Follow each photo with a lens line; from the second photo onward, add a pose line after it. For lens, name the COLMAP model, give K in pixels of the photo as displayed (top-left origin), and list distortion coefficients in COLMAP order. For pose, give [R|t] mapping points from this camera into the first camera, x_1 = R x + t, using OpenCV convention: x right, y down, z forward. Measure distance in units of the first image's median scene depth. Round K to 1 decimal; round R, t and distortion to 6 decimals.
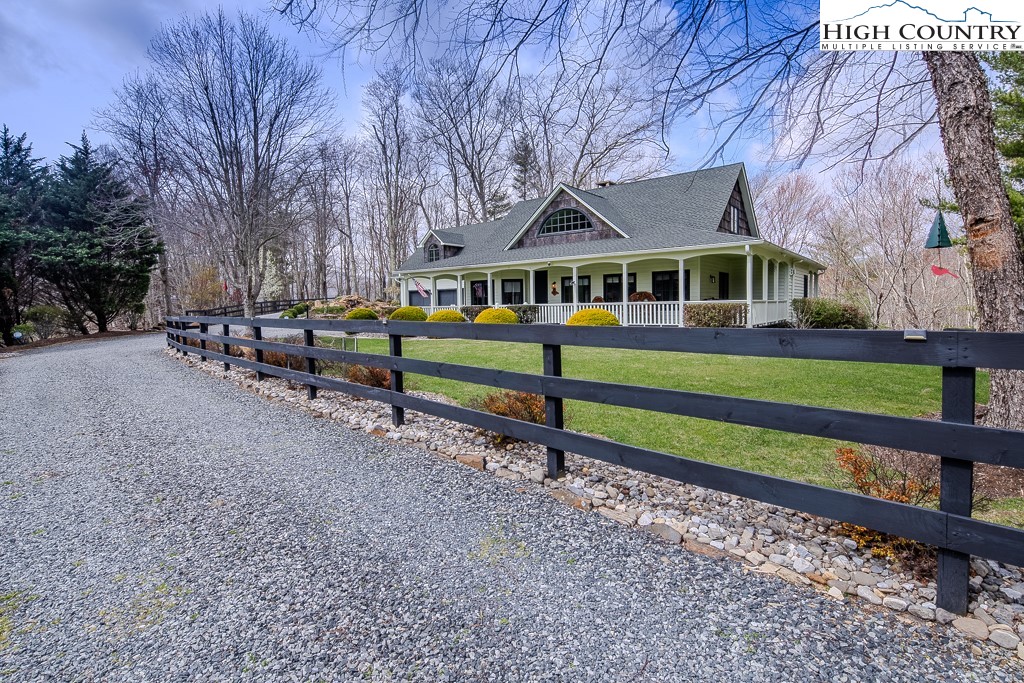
lens RADIAL K [[505.7, 0, 509.6], [0, 505.7, 325.1], [0, 0, 1]] dist [-0.001390, -0.000361]
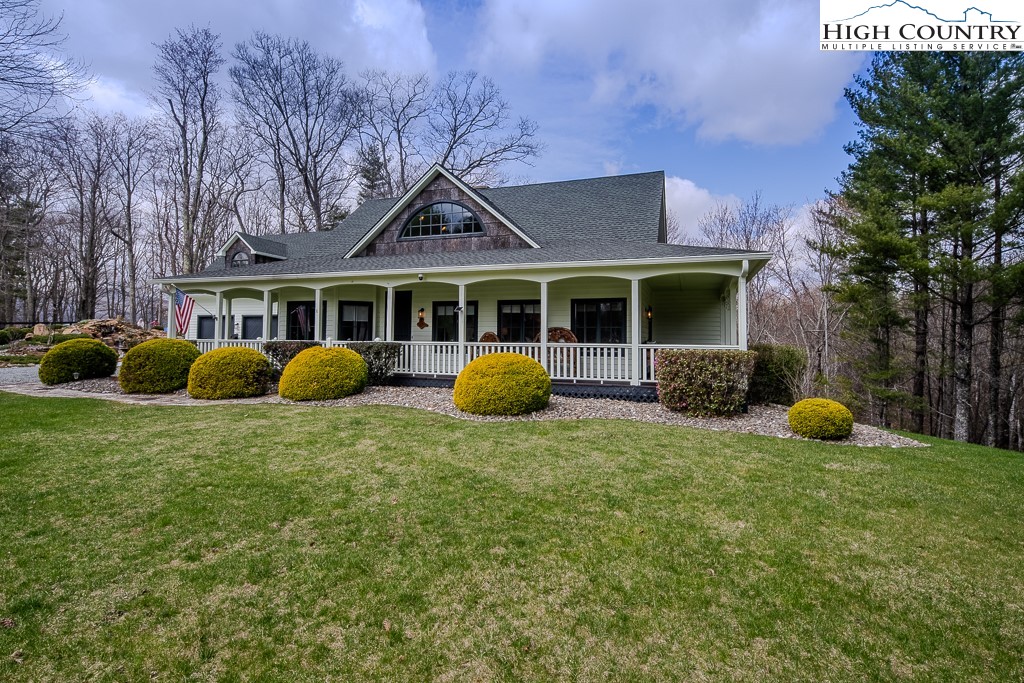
lens RADIAL K [[505.7, 0, 509.6], [0, 505.7, 325.1], [0, 0, 1]] dist [-0.001390, -0.000361]
pose [[0.950571, 0.038891, 0.308062, -0.006125], [-0.016279, 0.997003, -0.075633, -0.014716], [-0.310080, 0.066879, 0.948355, 0.323151]]
